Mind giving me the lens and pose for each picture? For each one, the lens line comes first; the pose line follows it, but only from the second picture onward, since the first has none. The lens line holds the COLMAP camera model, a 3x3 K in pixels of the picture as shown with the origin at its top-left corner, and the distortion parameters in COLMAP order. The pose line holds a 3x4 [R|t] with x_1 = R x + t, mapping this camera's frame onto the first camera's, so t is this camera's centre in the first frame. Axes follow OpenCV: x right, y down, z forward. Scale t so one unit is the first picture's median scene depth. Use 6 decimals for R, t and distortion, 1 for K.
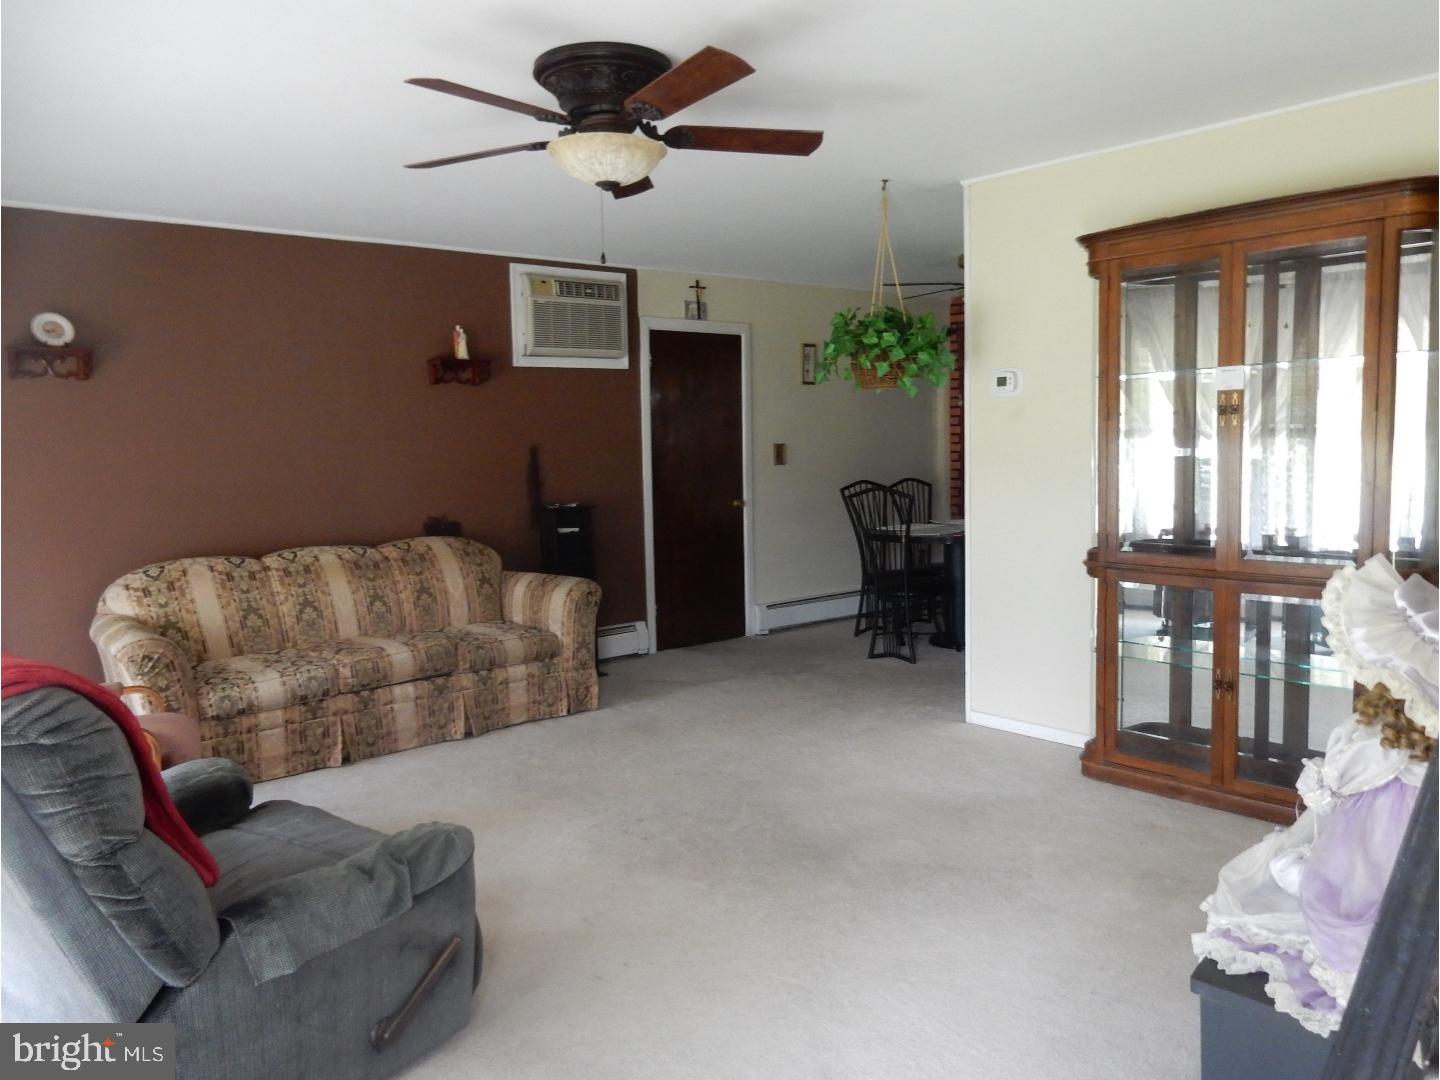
lens RADIAL K [[1090.1, 0, 720.0], [0, 1090.1, 540.0], [0, 0, 1]] dist [-0.011151, -0.011922]
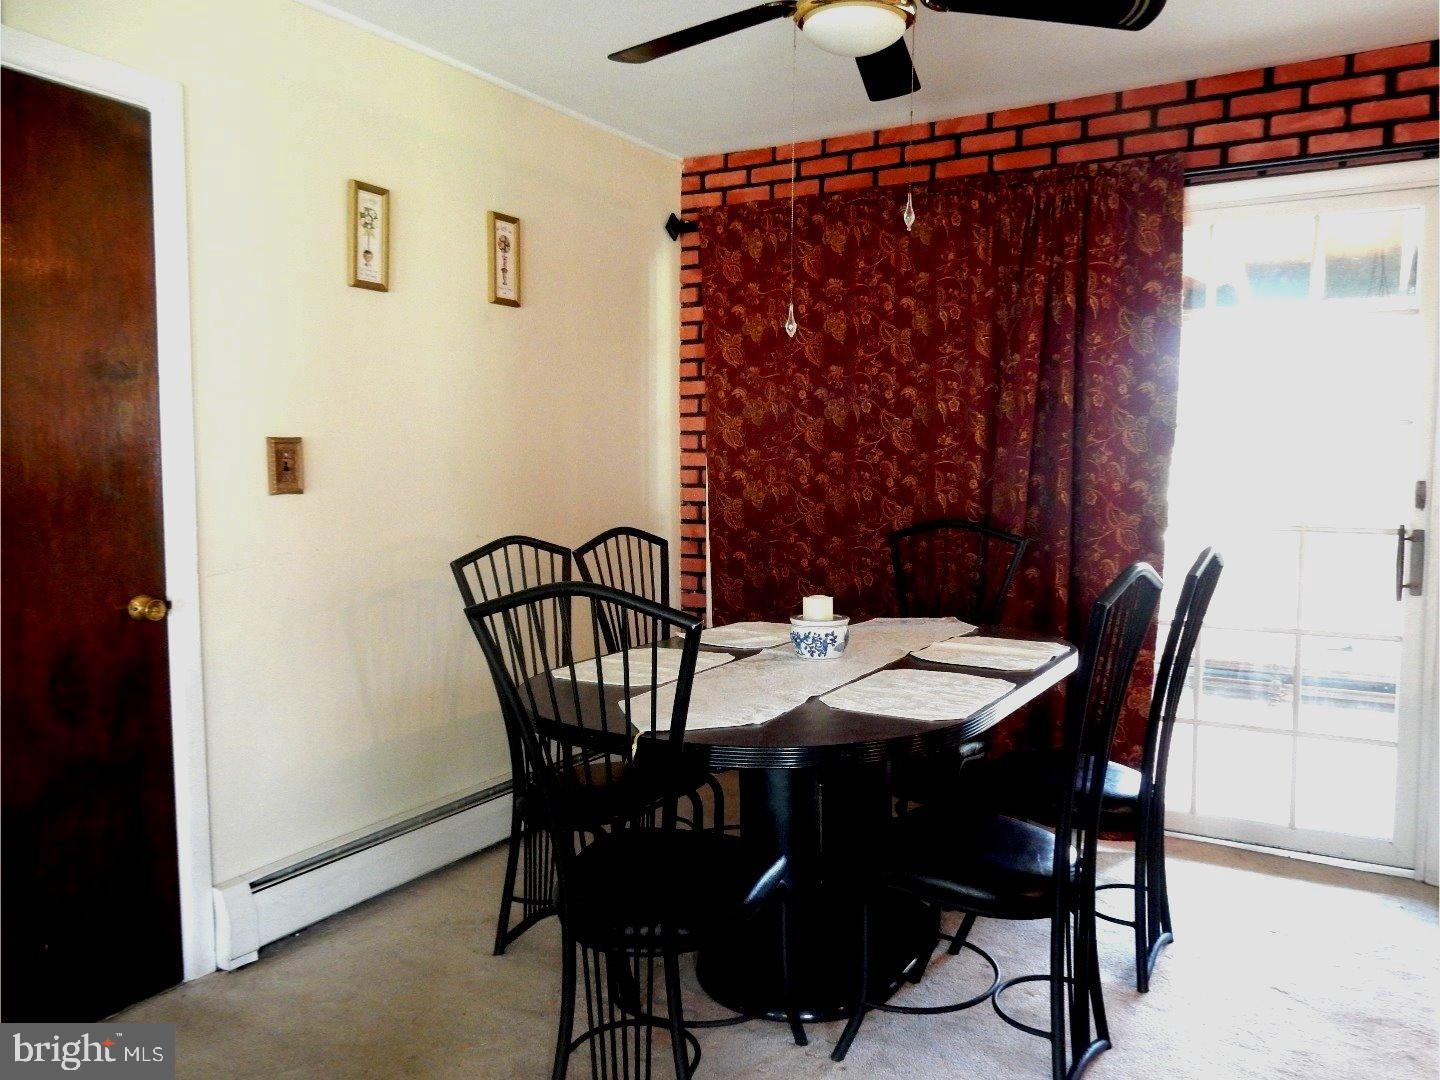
lens RADIAL K [[1090.1, 0, 720.0], [0, 1090.1, 540.0], [0, 0, 1]] dist [-0.011151, -0.011922]
pose [[0.942810, -0.006907, 0.333259, 0.070427], [0.012687, 0.999804, -0.015172, -0.045807], [-0.333089, 0.018532, 0.942713, 0.600615]]
